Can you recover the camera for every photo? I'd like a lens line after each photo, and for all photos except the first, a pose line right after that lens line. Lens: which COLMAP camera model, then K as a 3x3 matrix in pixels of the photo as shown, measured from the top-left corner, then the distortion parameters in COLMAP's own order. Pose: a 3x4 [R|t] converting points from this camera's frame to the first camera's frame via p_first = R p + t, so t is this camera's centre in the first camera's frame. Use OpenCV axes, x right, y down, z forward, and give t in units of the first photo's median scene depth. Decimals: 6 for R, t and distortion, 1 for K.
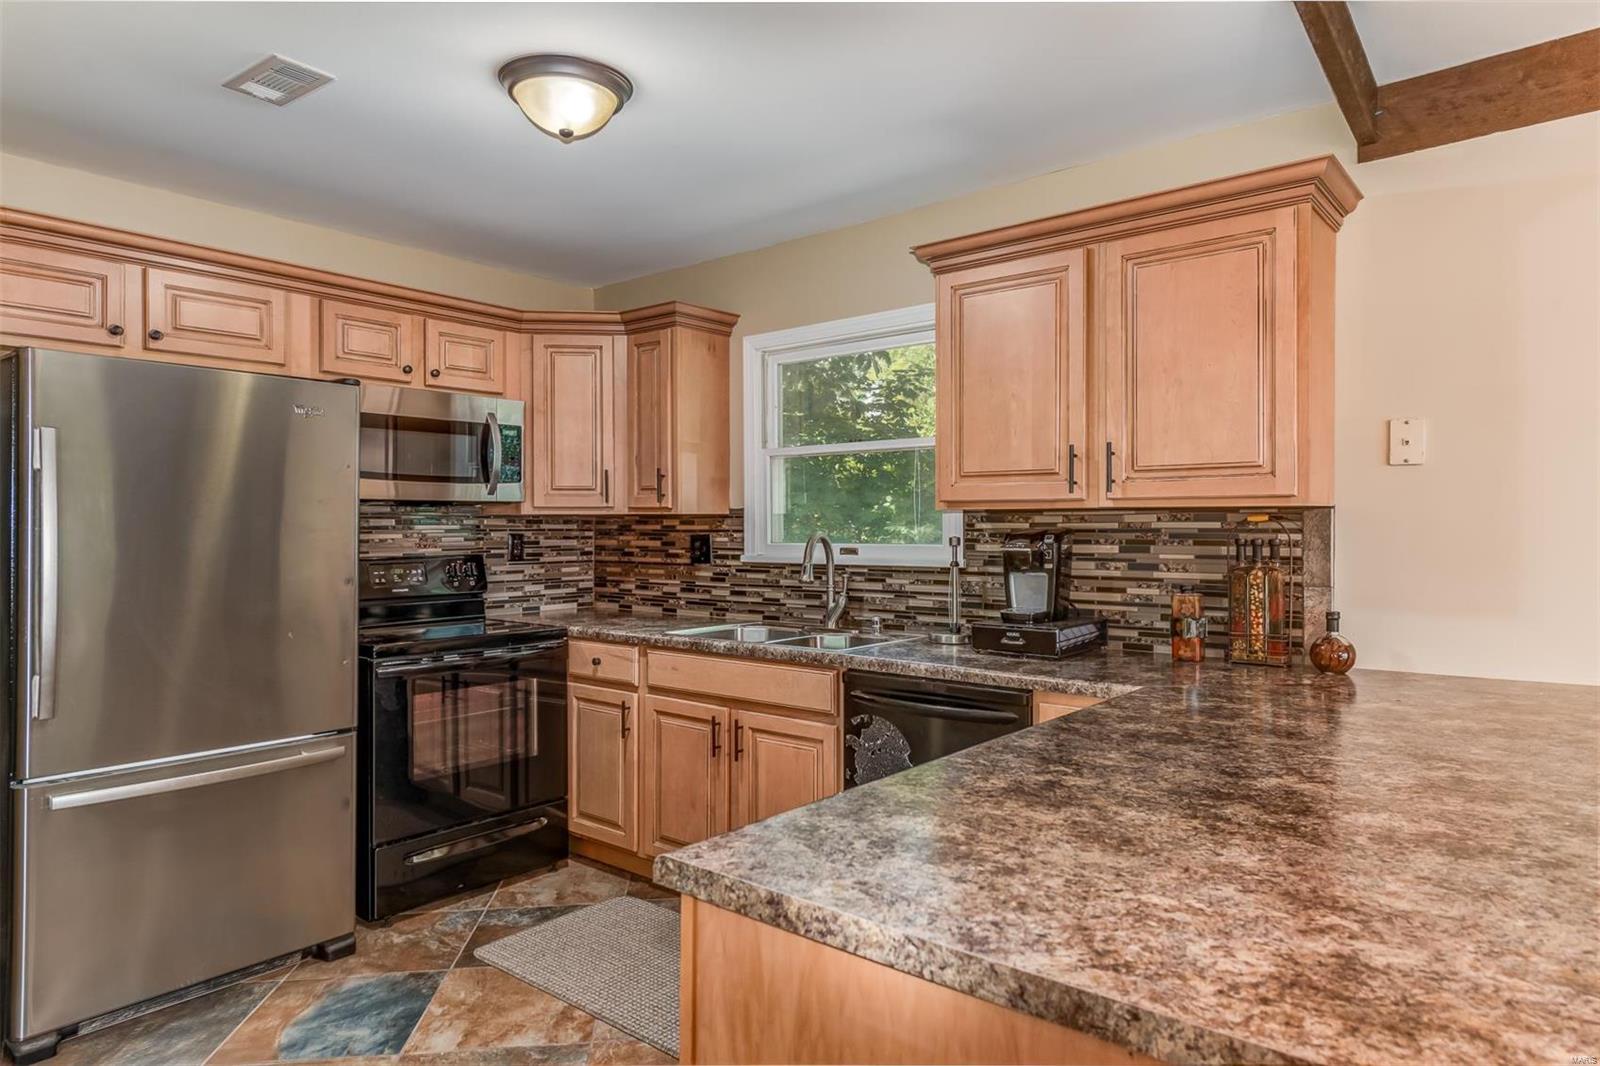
lens RADIAL K [[985.8, 0, 803.0], [0, 985.8, 529.7], [0, 0, 1]] dist [0.007492, -0.000077]
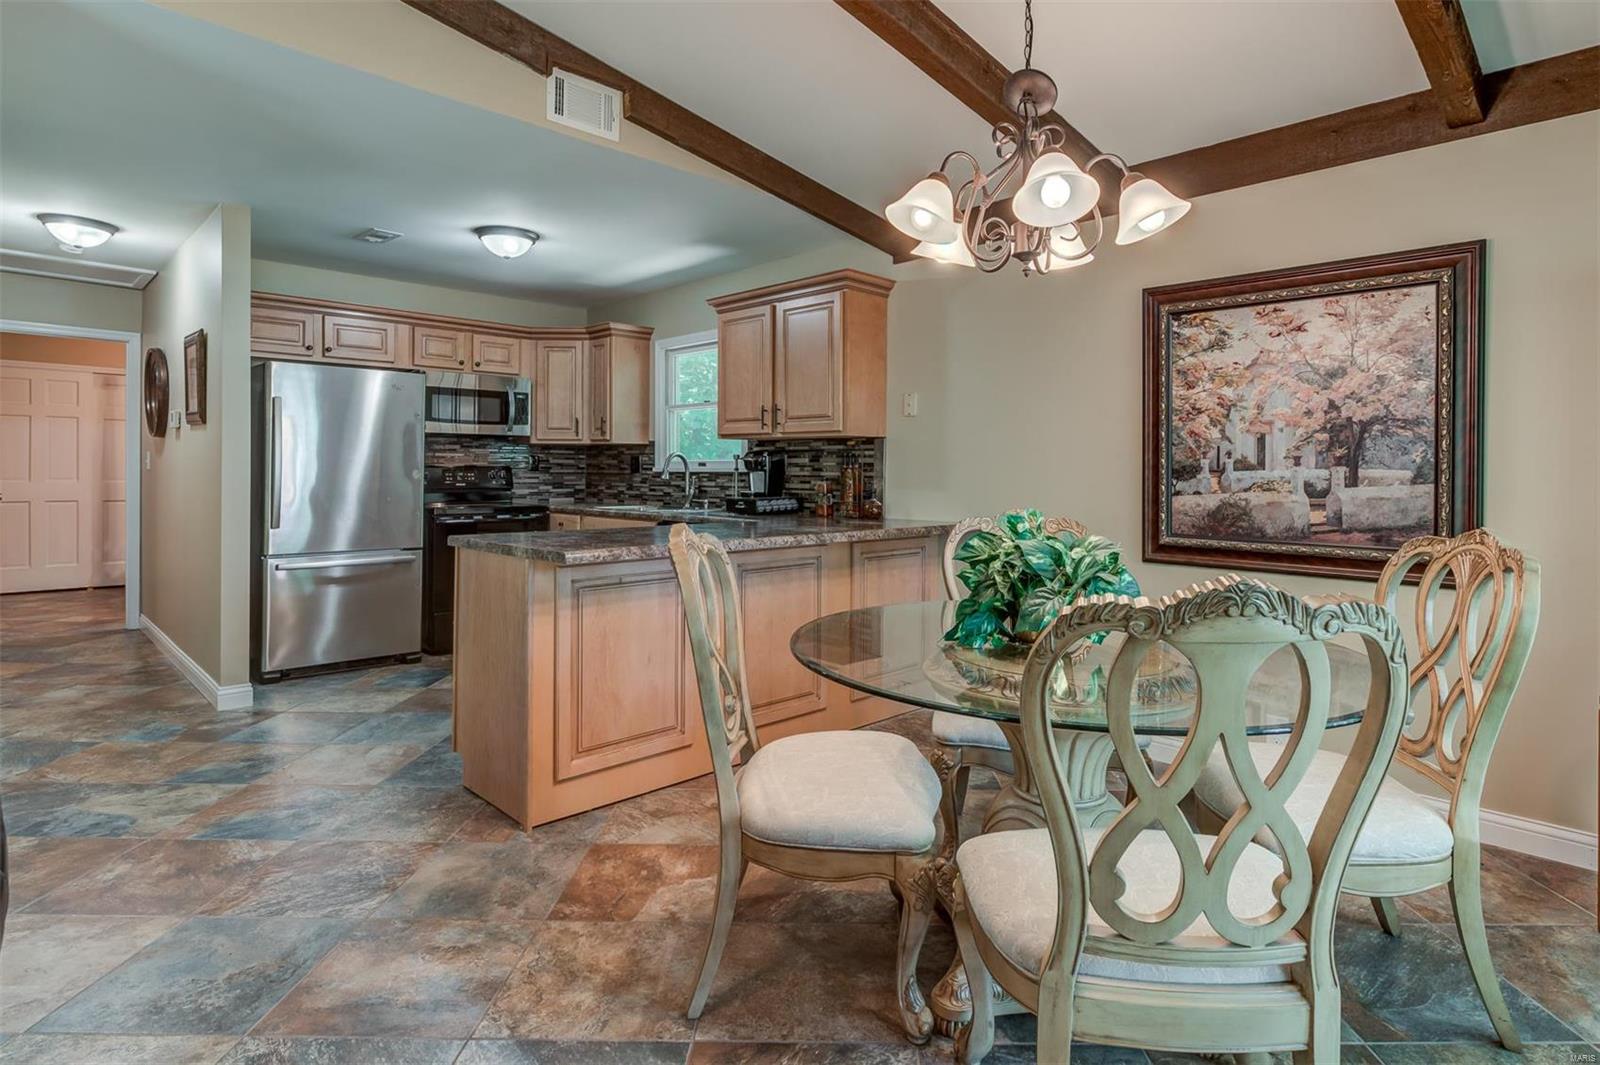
lens RADIAL K [[770.7, 0, 761.6], [0, 770.7, 472.6], [0, 0, 1]] dist [-0.002216, -0.000061]
pose [[0.995283, 0.010135, -0.096486, 0.271788], [-0.009422, 0.999925, 0.007849, 0.023246], [0.096559, -0.006903, 0.995303, -0.342666]]
